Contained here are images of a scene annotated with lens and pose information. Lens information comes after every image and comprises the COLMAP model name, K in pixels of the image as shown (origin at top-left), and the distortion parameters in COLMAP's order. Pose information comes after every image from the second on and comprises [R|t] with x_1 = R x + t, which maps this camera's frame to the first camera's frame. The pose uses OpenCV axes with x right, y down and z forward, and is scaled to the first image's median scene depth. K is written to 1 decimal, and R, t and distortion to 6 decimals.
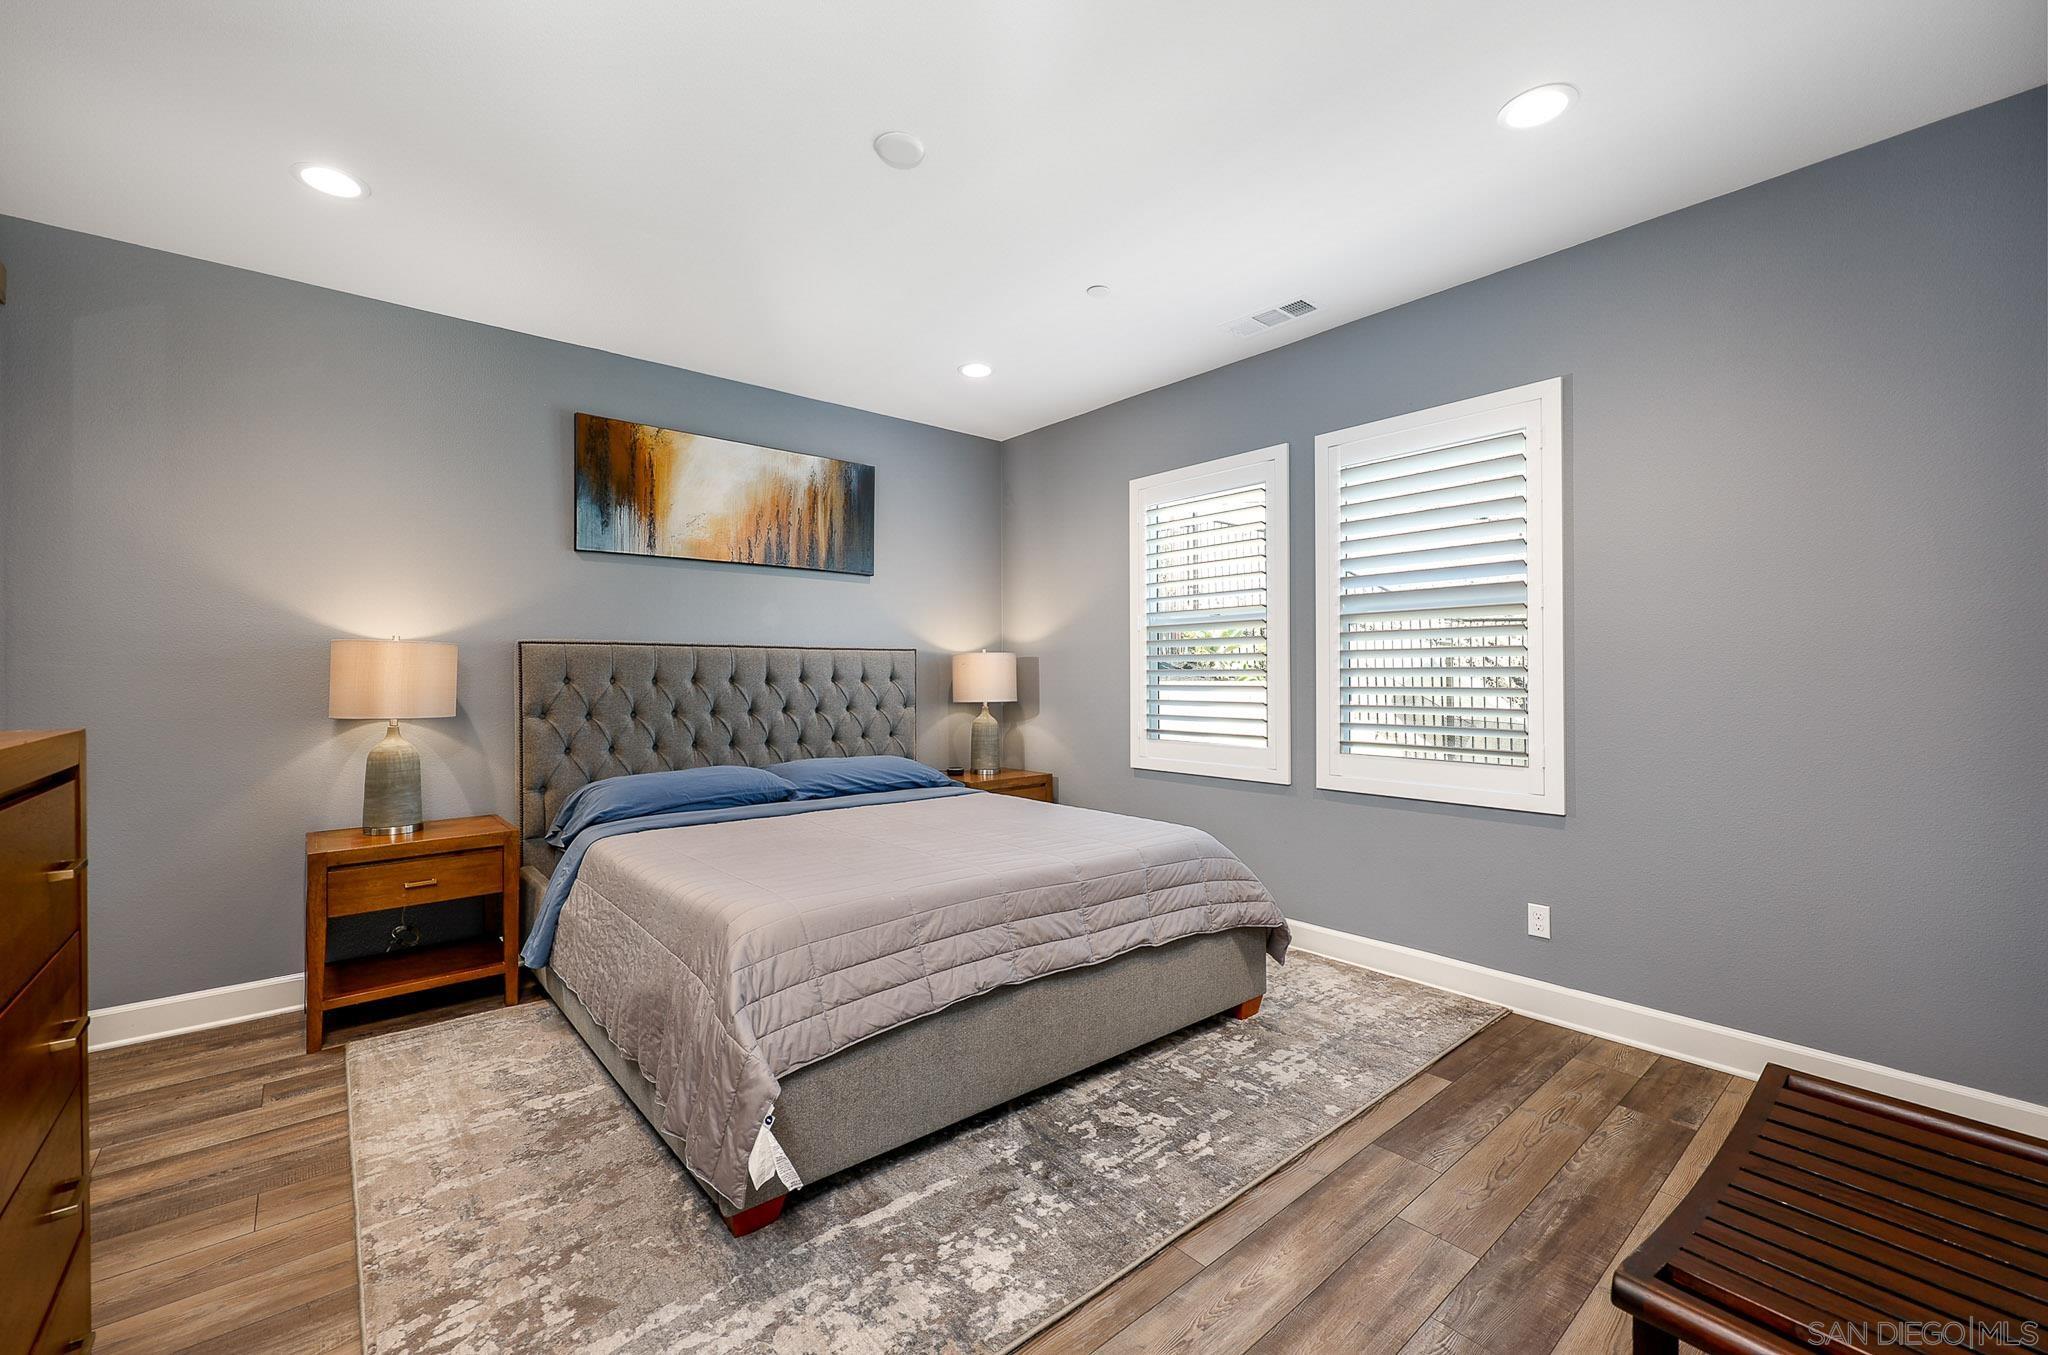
lens RADIAL K [[828.7, 0, 1007.6], [0, 828.7, 674.2], [0, 0, 1]] dist [0.003629, 0.000025]
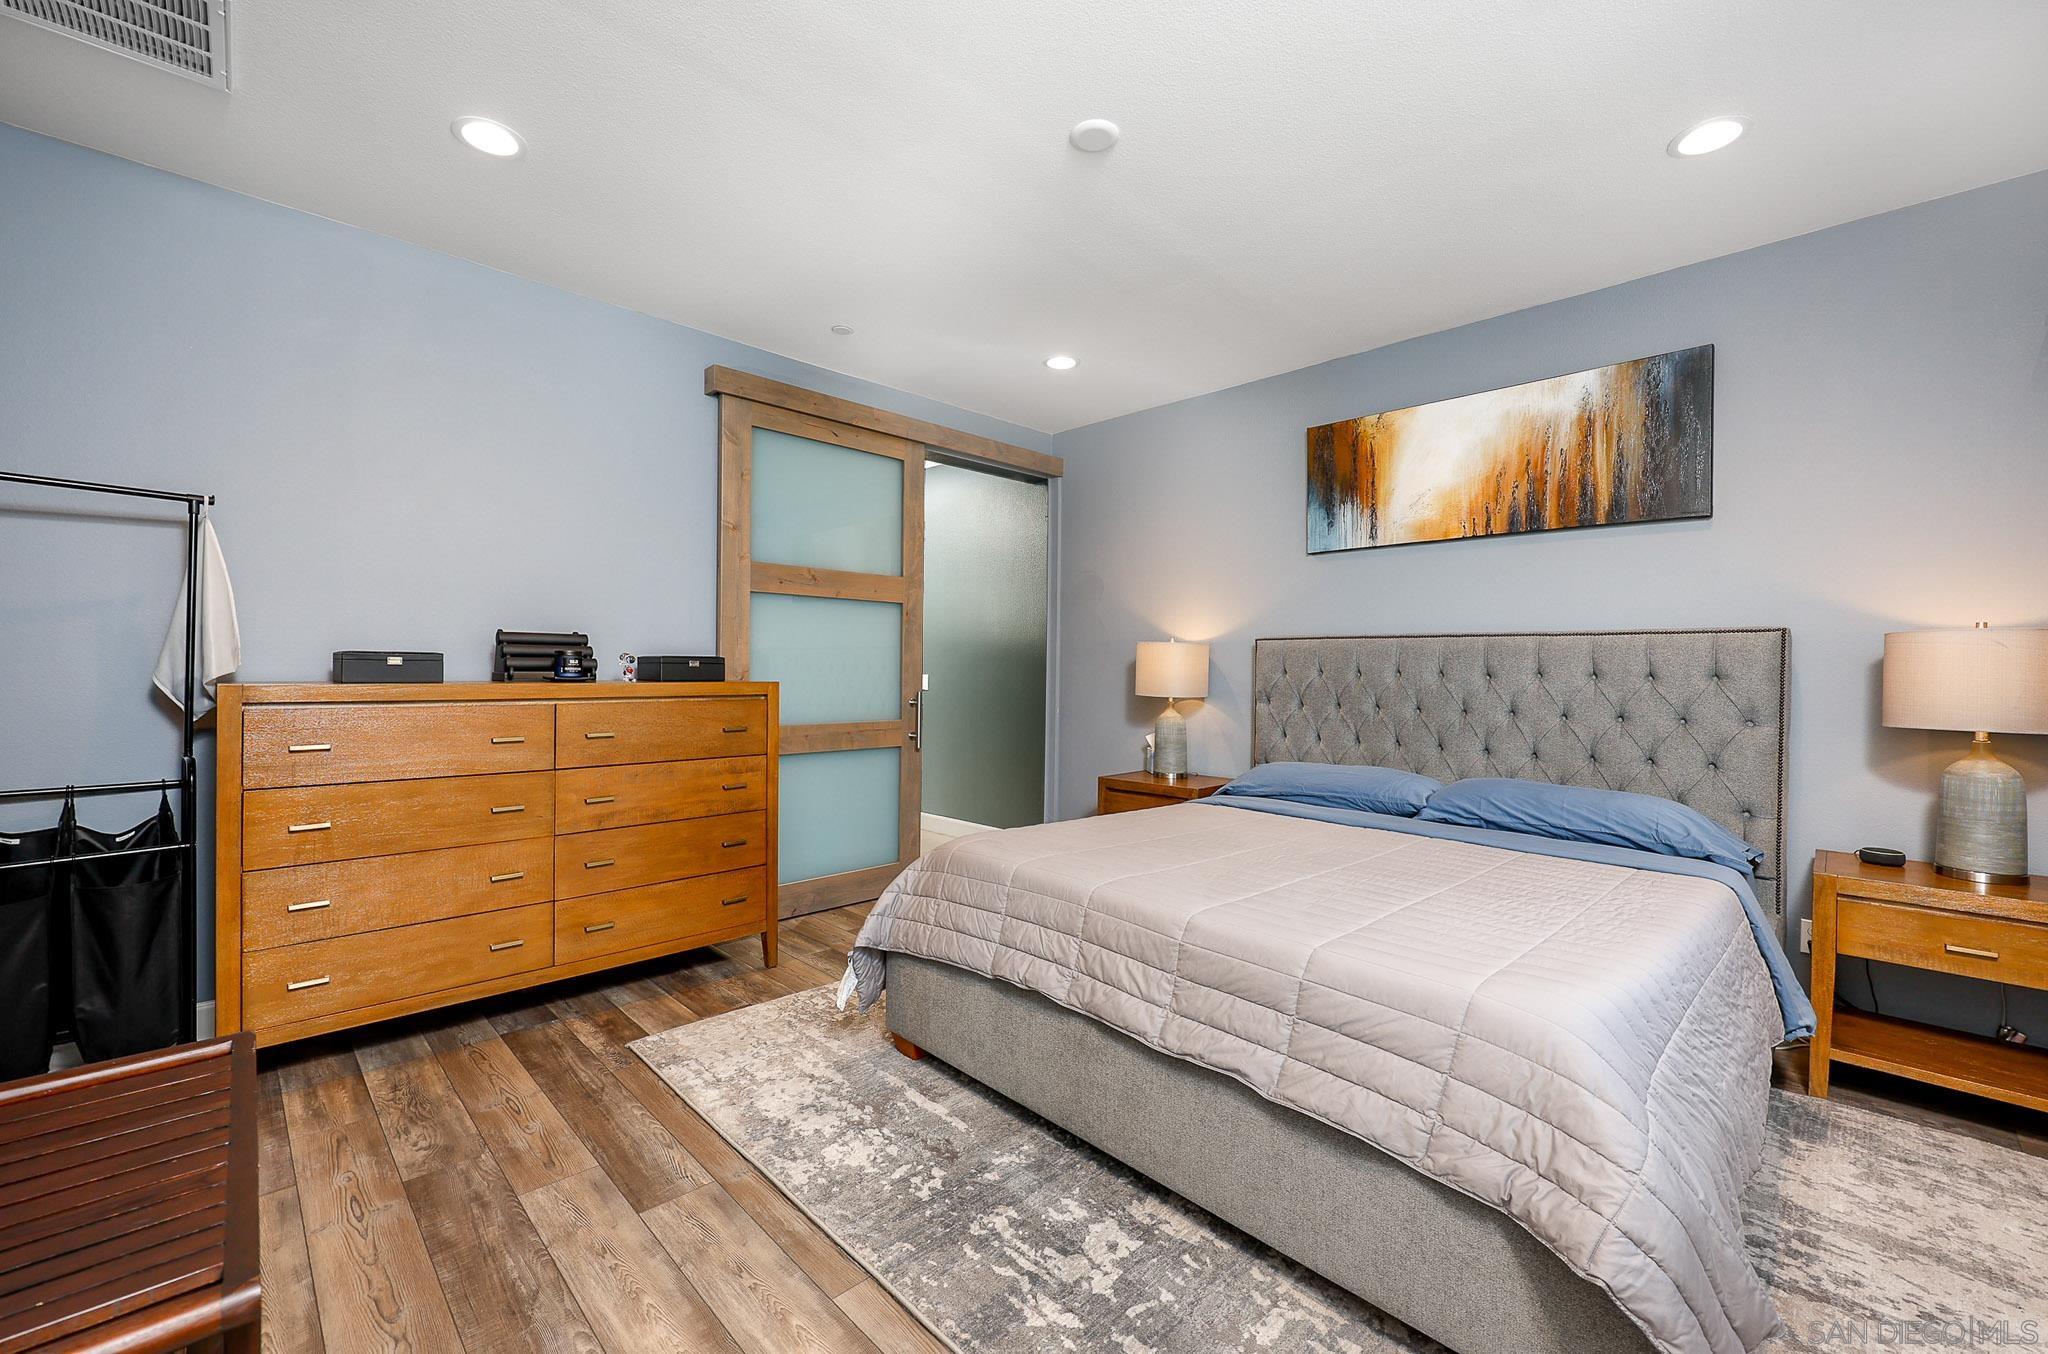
lens RADIAL K [[828.7, 0, 1006.9], [0, 828.7, 672.5], [0, 0, 1]] dist [0.003629, 0.000025]
pose [[0.073594, 0.010759, -0.997230, 0.539133], [-0.011820, 0.999881, 0.009915, 0.001540], [0.997218, 0.011058, 0.073712, 0.516129]]
